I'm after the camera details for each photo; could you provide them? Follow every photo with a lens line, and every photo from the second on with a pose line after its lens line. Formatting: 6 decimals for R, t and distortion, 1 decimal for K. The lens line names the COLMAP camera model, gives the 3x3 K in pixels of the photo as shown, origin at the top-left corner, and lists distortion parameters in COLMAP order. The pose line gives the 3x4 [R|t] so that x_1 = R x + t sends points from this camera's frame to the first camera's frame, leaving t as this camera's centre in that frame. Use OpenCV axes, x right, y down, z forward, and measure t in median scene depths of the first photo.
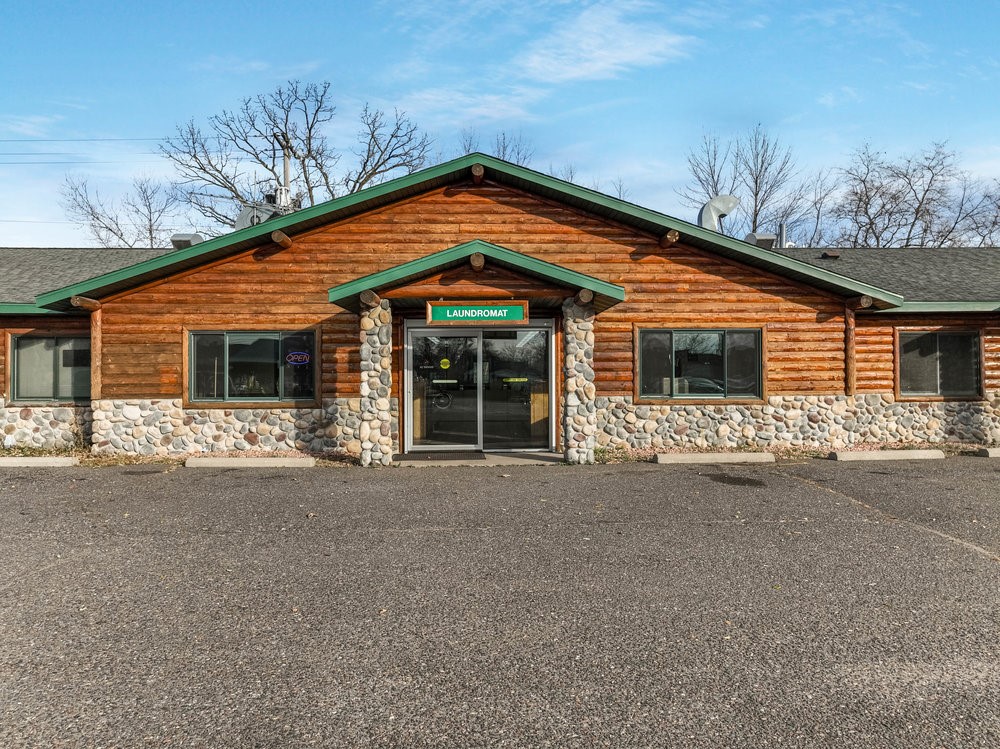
lens RADIAL K [[703.9, 0, 503.5], [0, 703.9, 374.7], [0, 0, 1]] dist [-0.001291, 0.007346]
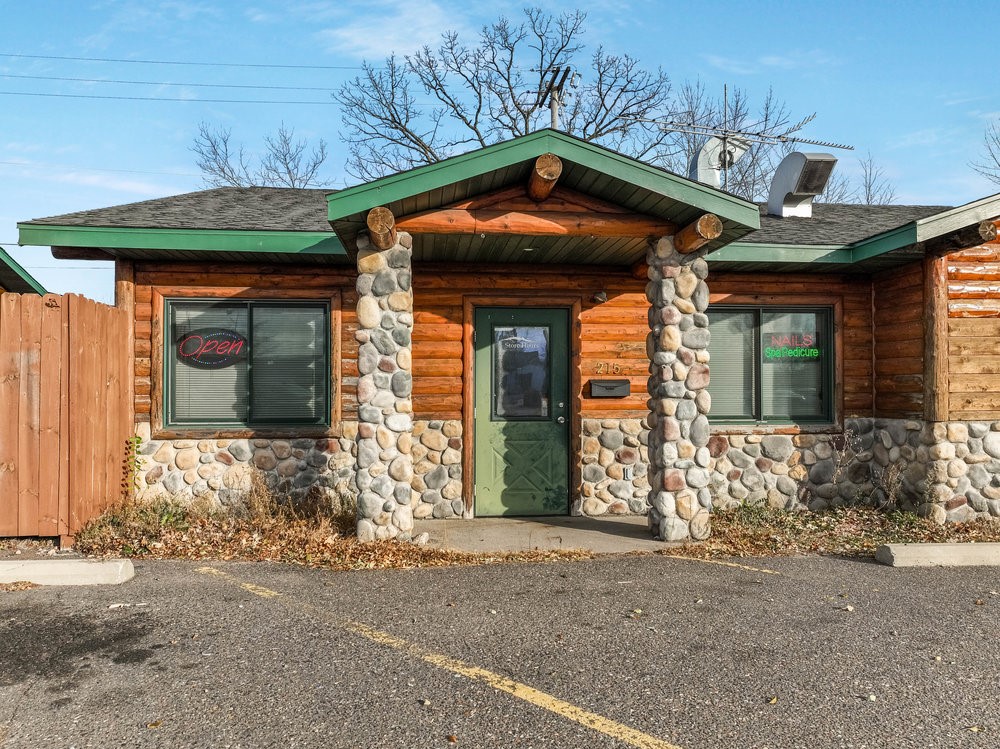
lens RADIAL K [[703.9, 0, 503.5], [0, 703.9, 374.7], [0, 0, 1]] dist [-0.001291, 0.007346]
pose [[0.995296, -0.004702, 0.096765, -0.897256], [0.005742, 0.999929, -0.010478, 0.003230], [-0.096709, 0.010984, 0.995252, 0.463446]]
